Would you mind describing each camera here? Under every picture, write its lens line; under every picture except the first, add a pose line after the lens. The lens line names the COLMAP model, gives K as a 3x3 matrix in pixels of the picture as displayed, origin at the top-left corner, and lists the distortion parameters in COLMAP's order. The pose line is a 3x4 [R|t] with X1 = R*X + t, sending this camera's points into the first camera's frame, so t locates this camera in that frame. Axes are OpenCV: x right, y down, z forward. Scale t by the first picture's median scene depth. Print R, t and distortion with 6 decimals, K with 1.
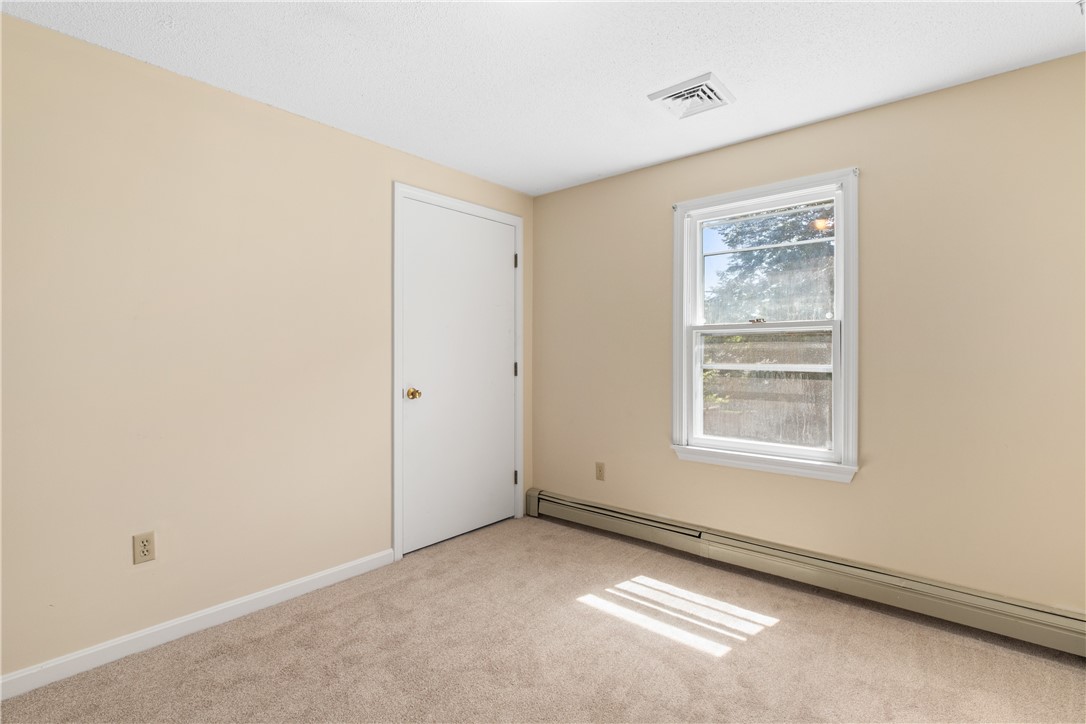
lens RADIAL K [[516.1, 0, 544.8], [0, 516.1, 350.8], [0, 0, 1]] dist [-0.004040, -0.000788]
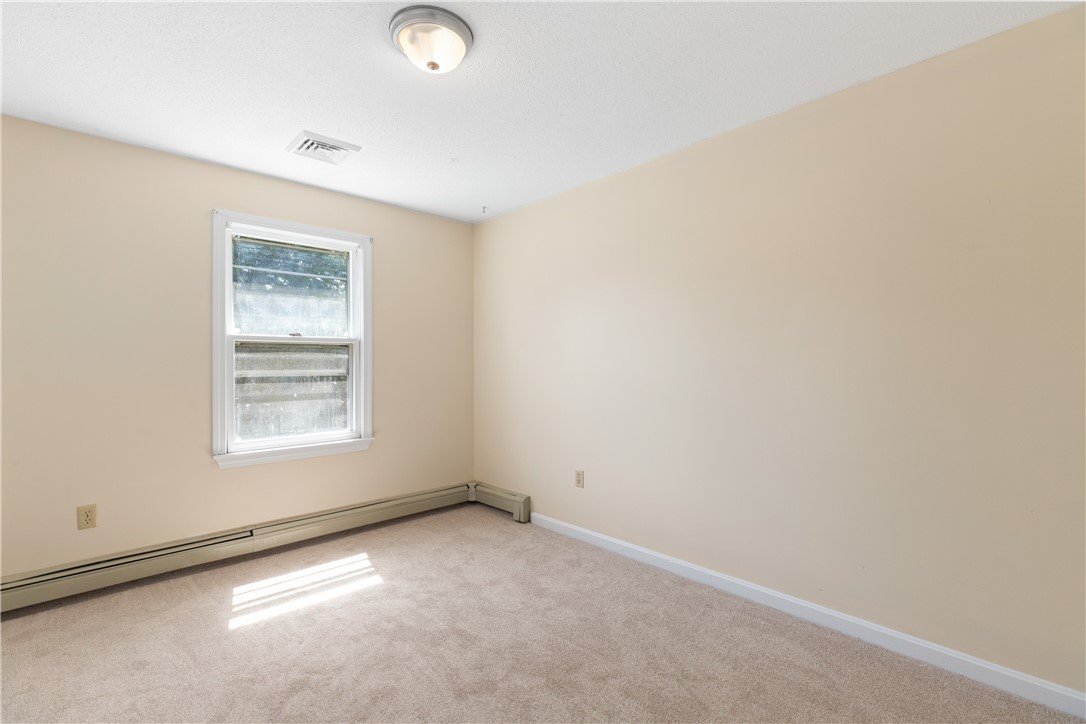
lens RADIAL K [[497.7, 0, 540.4], [0, 497.7, 355.2], [0, 0, 1]] dist [0.008107, -0.000990]
pose [[0.106291, 0.008904, 0.994295, -0.714761], [-0.006305, 0.999946, -0.008280, -0.004787], [-0.994315, -0.005389, 0.106342, 0.325116]]
